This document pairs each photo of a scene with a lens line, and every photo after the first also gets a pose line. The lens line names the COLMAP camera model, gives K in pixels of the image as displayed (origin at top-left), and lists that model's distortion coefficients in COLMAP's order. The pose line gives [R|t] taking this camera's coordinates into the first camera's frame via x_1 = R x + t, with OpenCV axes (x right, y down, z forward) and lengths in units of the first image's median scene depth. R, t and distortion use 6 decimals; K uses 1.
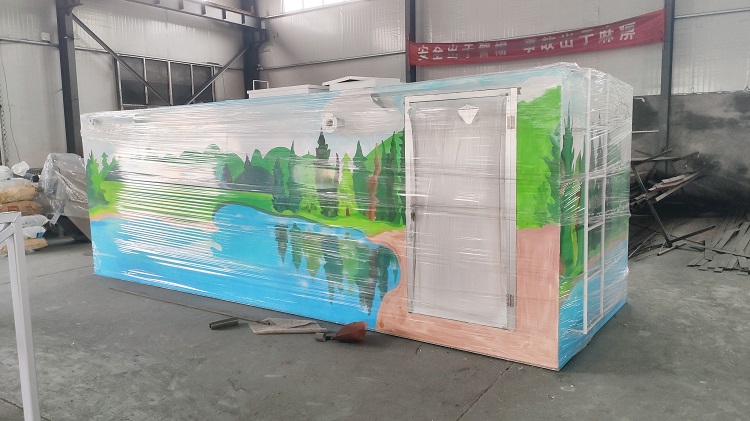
lens RADIAL K [[566.0, 0, 375.6], [0, 566.0, 209.6], [0, 0, 1]] dist [0.063730, -0.075496]
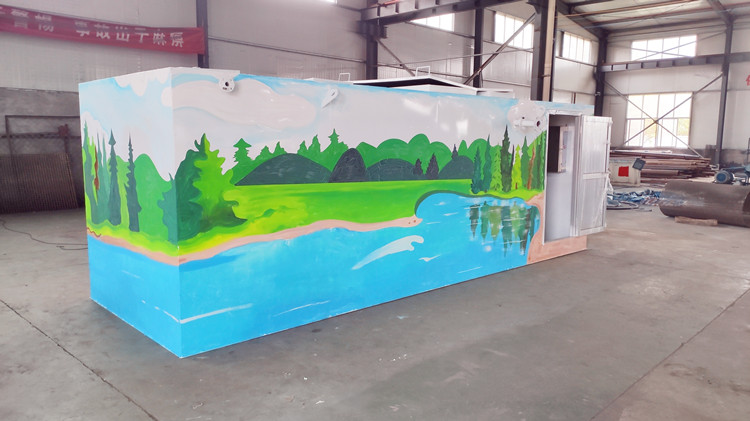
lens RADIAL K [[566.0, 0, 374.4], [0, 566.0, 211.3], [0, 0, 1]] dist [0.063730, -0.075496]
pose [[0.199004, -0.100927, 0.974788, -1.384212], [0.098493, 0.991706, 0.082572, -0.078938], [-0.975037, 0.079577, 0.207295, 0.977706]]
